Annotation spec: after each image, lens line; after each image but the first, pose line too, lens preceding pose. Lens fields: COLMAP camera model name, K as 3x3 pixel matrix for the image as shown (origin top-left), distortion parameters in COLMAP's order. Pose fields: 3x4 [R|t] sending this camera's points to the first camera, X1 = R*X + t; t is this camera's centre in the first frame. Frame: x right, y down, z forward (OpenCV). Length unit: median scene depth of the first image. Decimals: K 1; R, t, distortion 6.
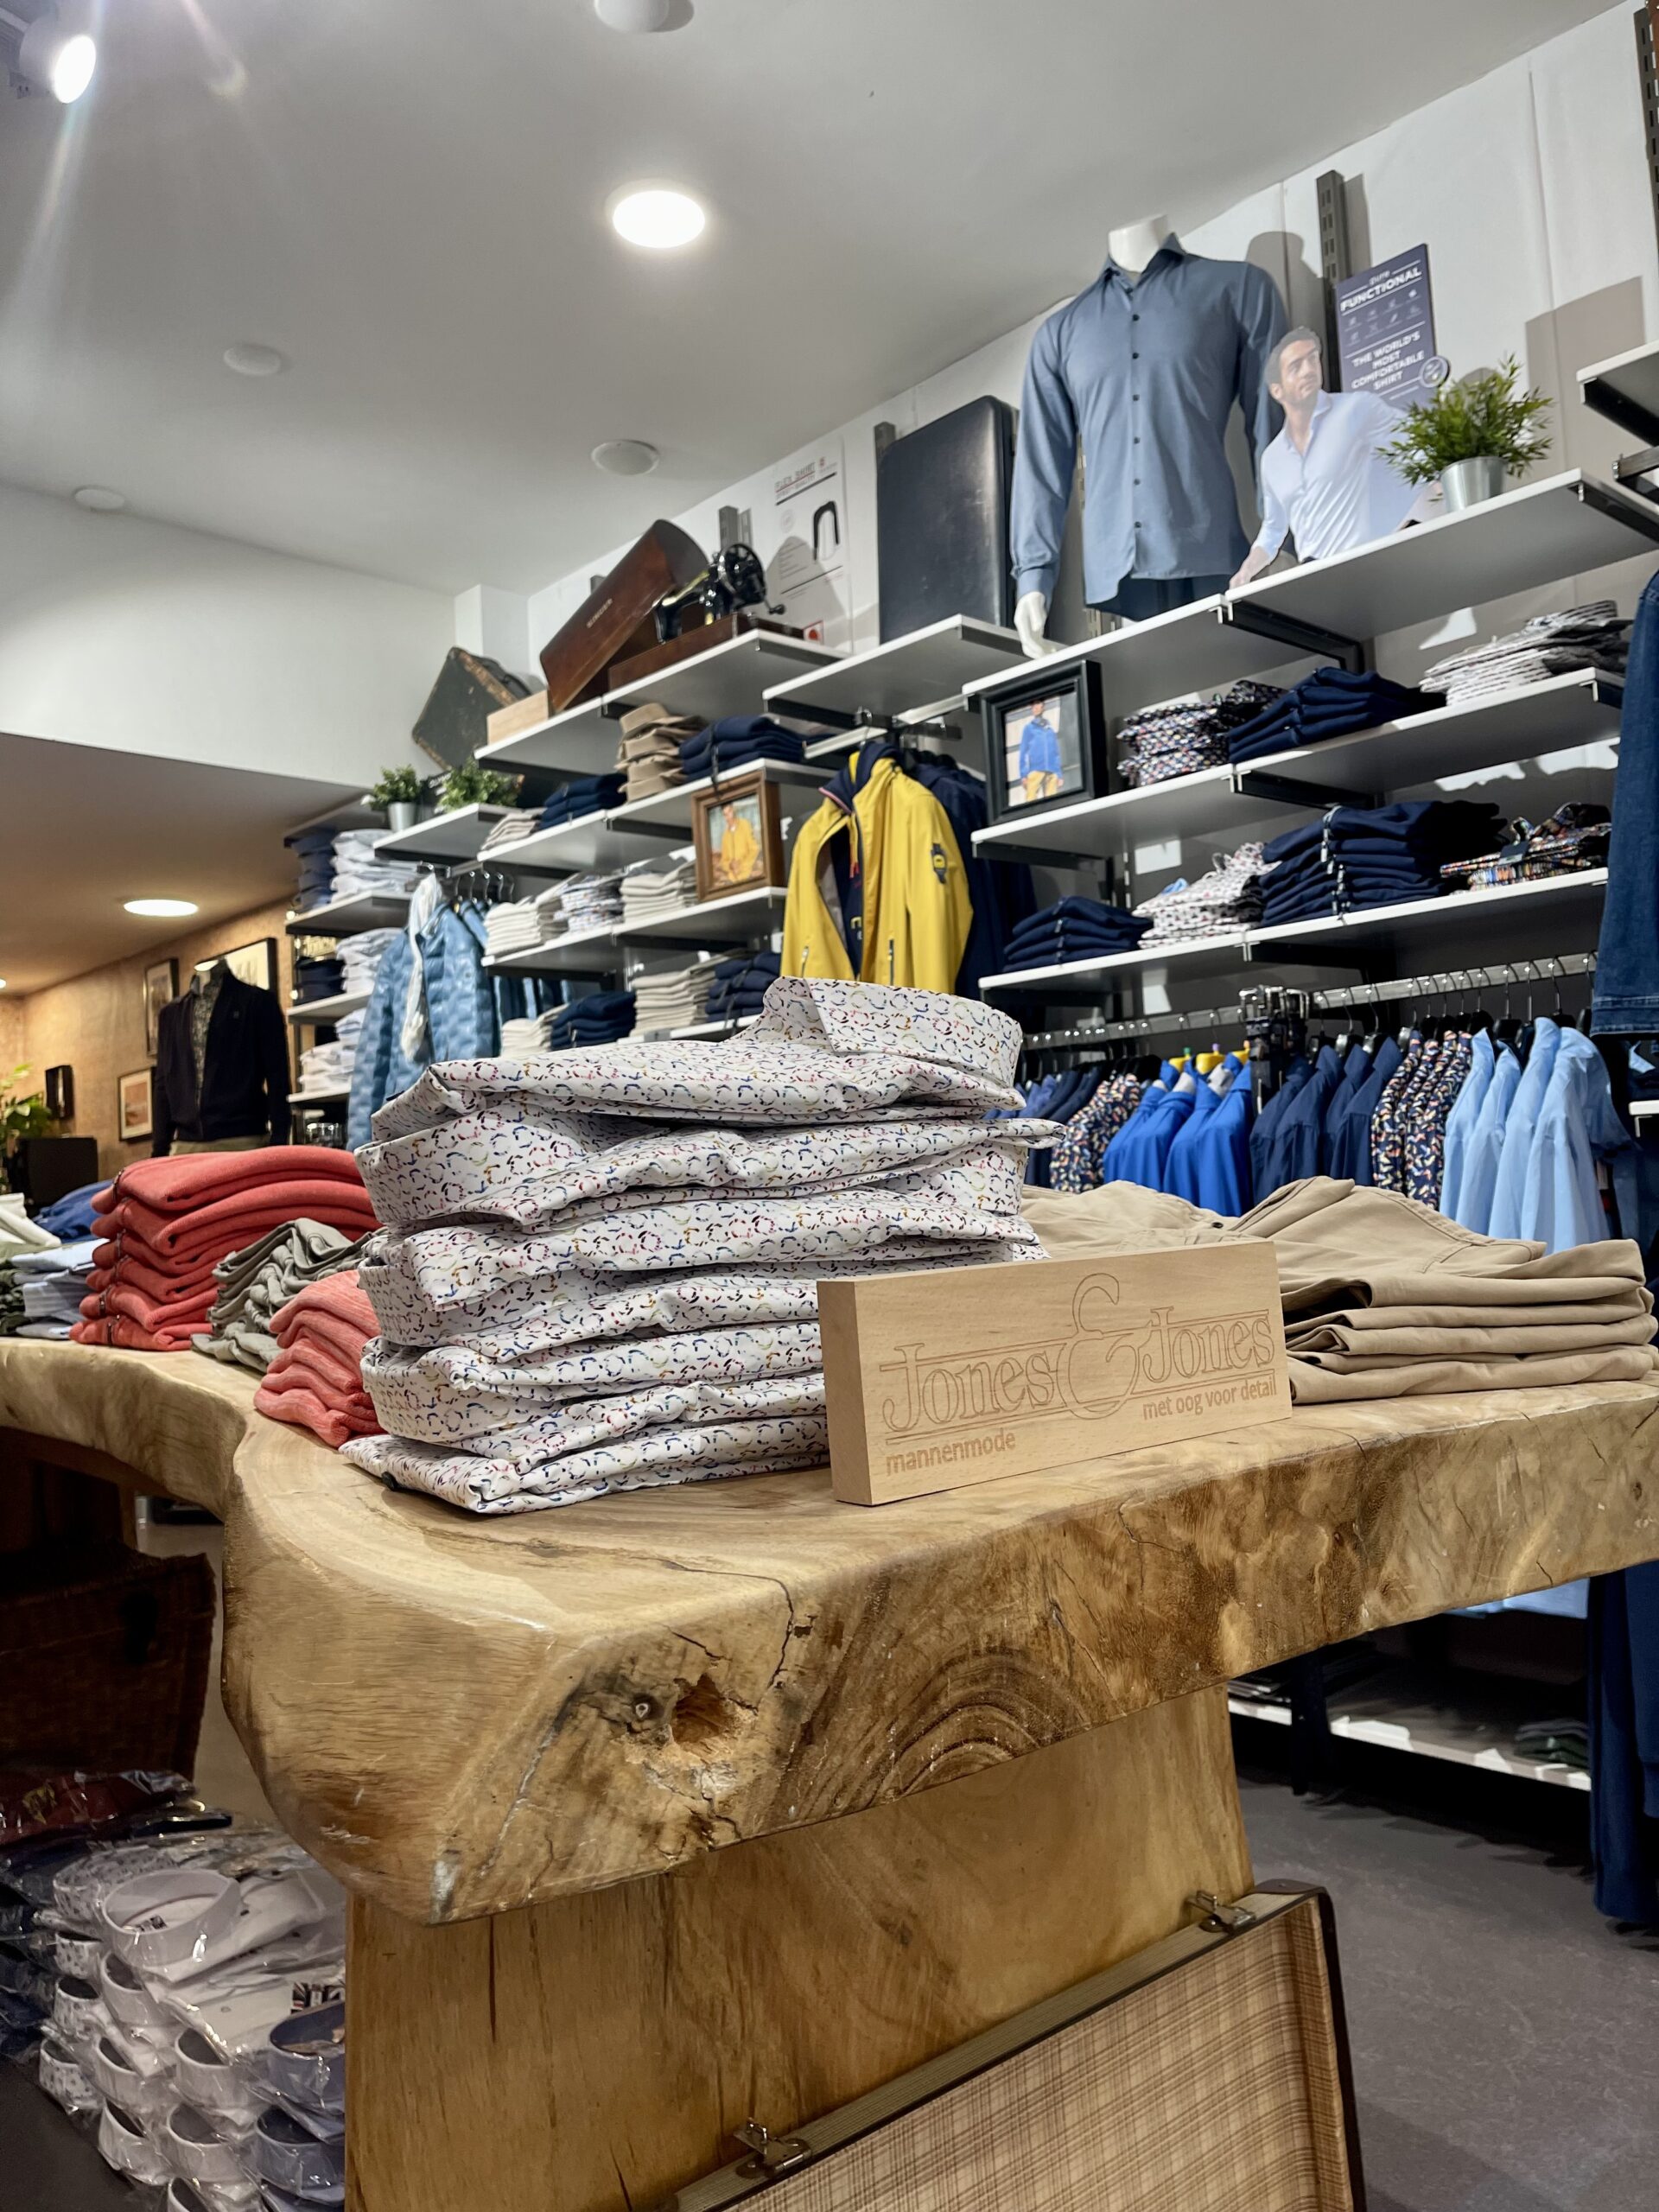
lens RADIAL K [[1688.7, 0, 816.5], [0, 1688.7, 1092.5], [0, 0, 1]] dist [0.093864, -0.127635]
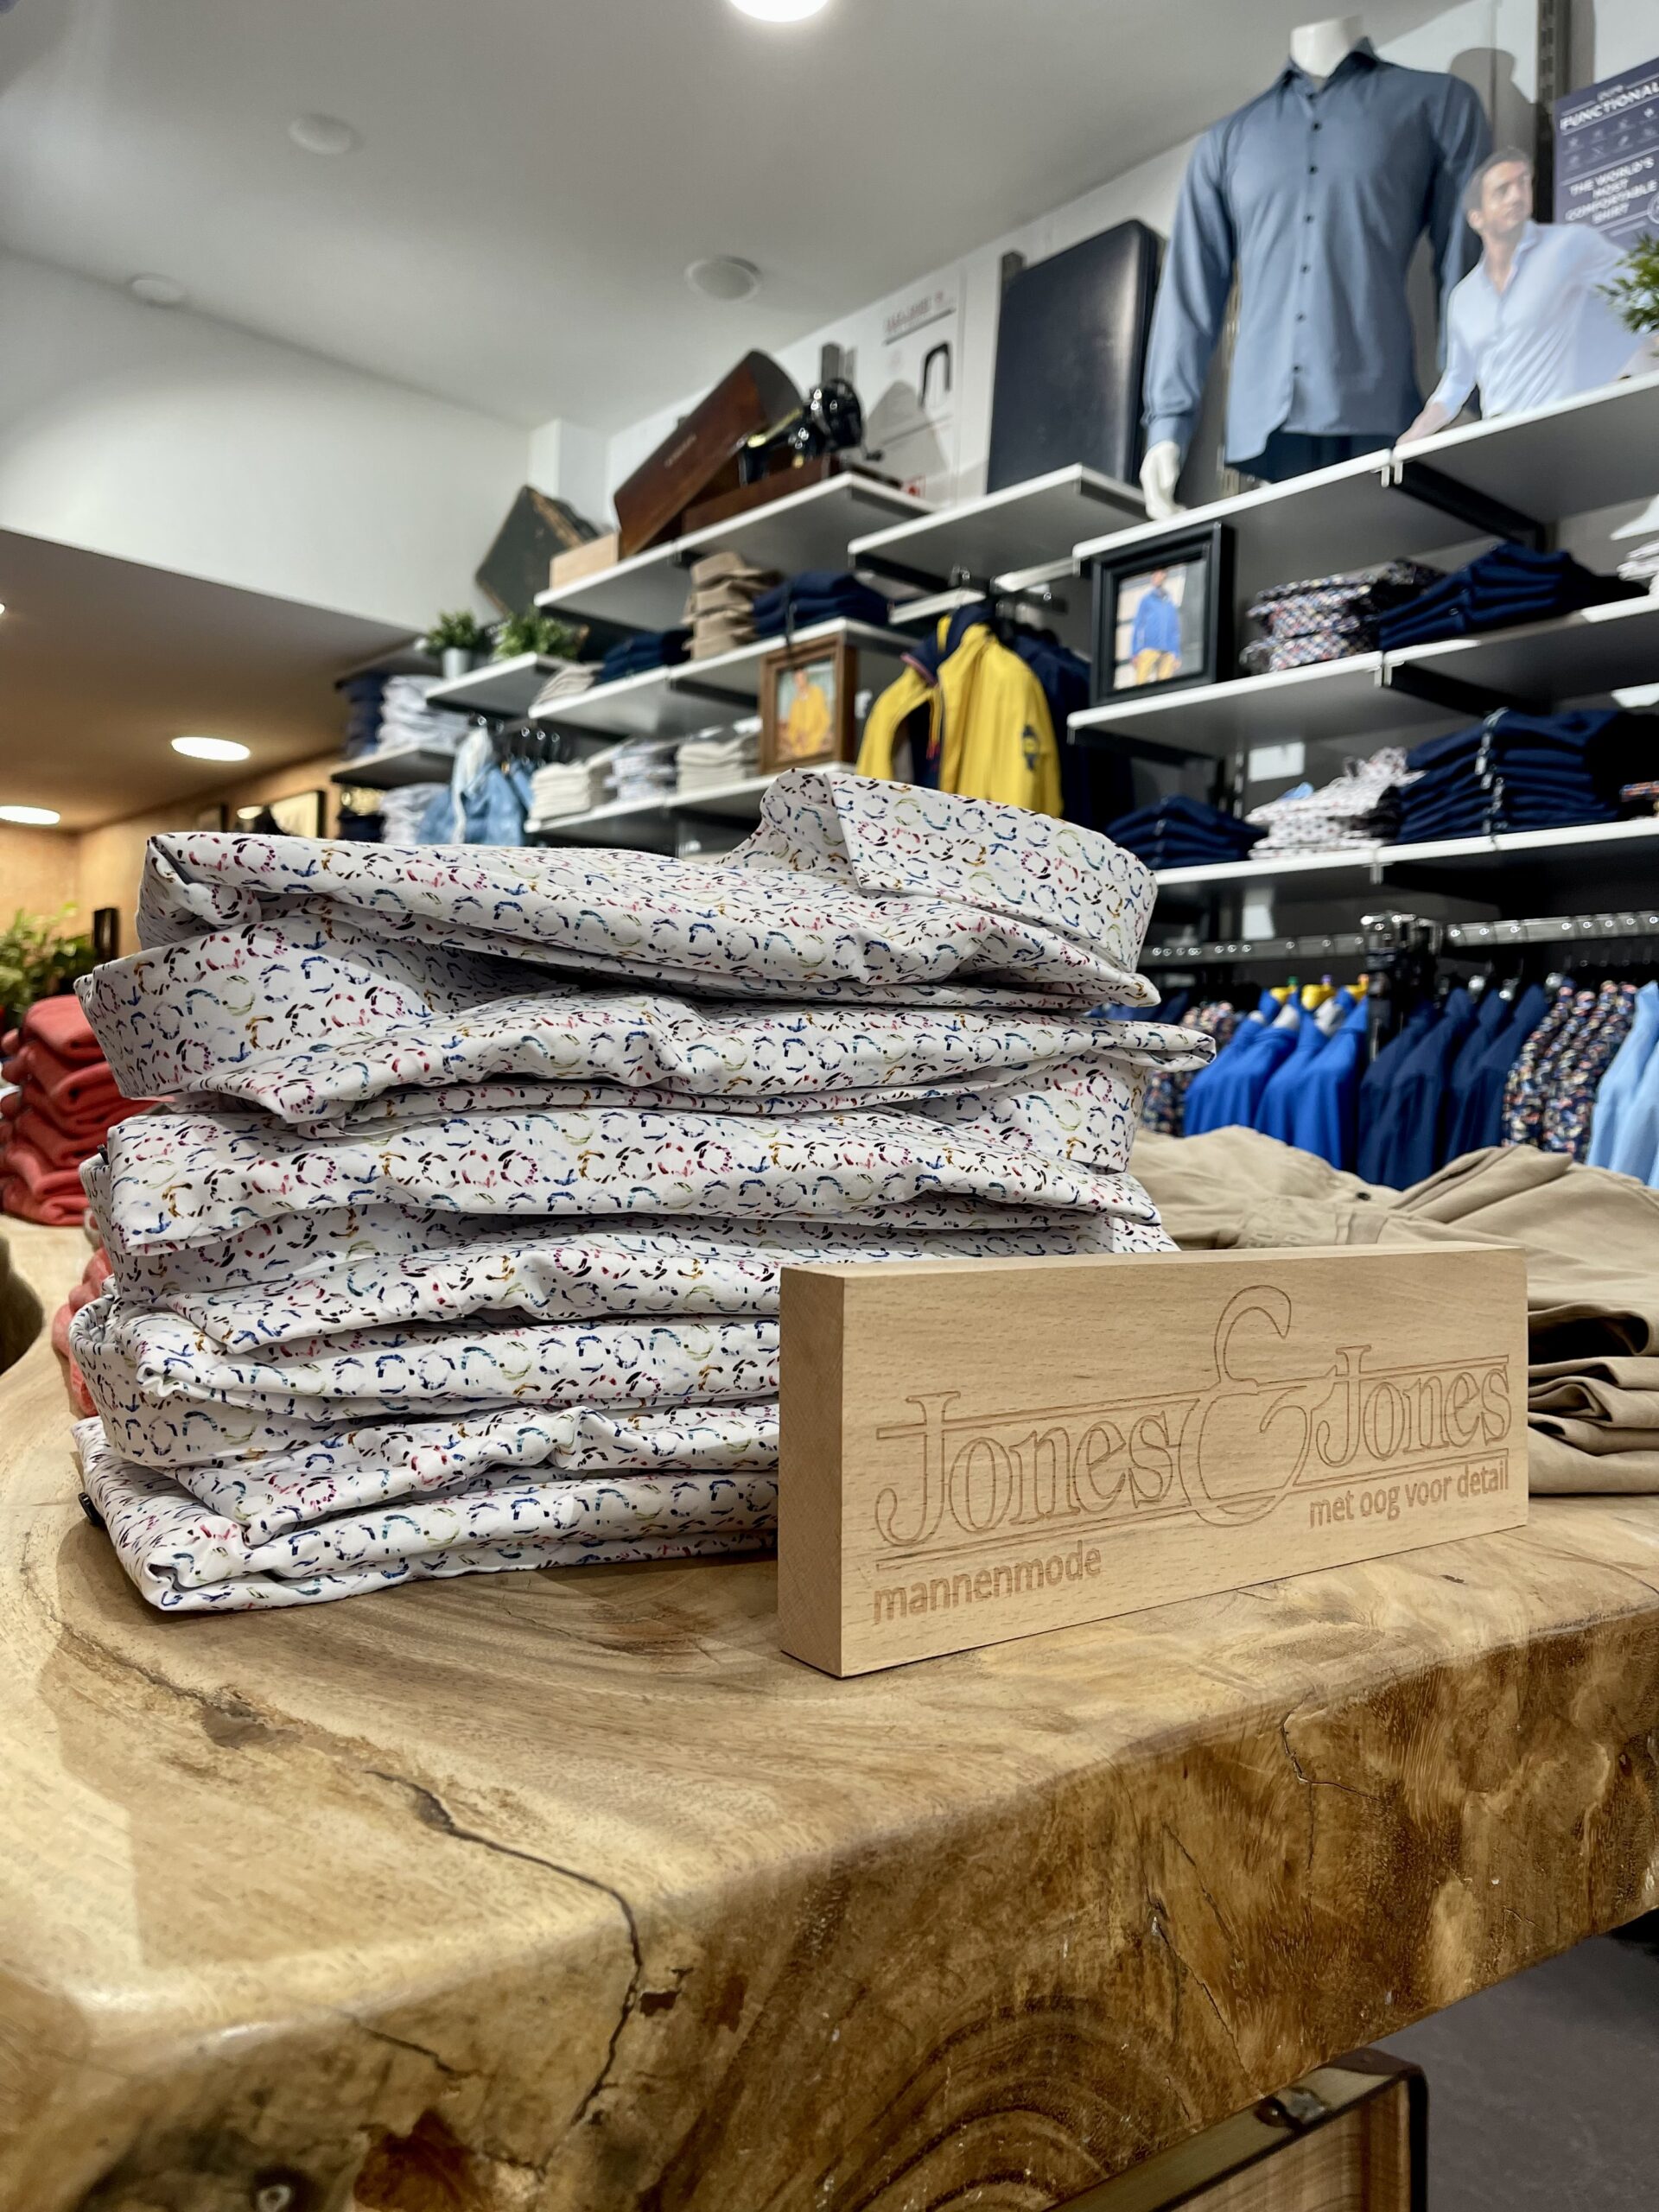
lens RADIAL K [[1688.7, 0, 816.5], [0, 1688.7, 1092.5], [0, 0, 1]] dist [0.093864, -0.127635]
pose [[0.995642, 0.087670, -0.031785, 0.021259], [-0.085841, 0.994793, 0.054935, 0.017865], [0.036436, -0.051967, 0.997984, 0.372473]]
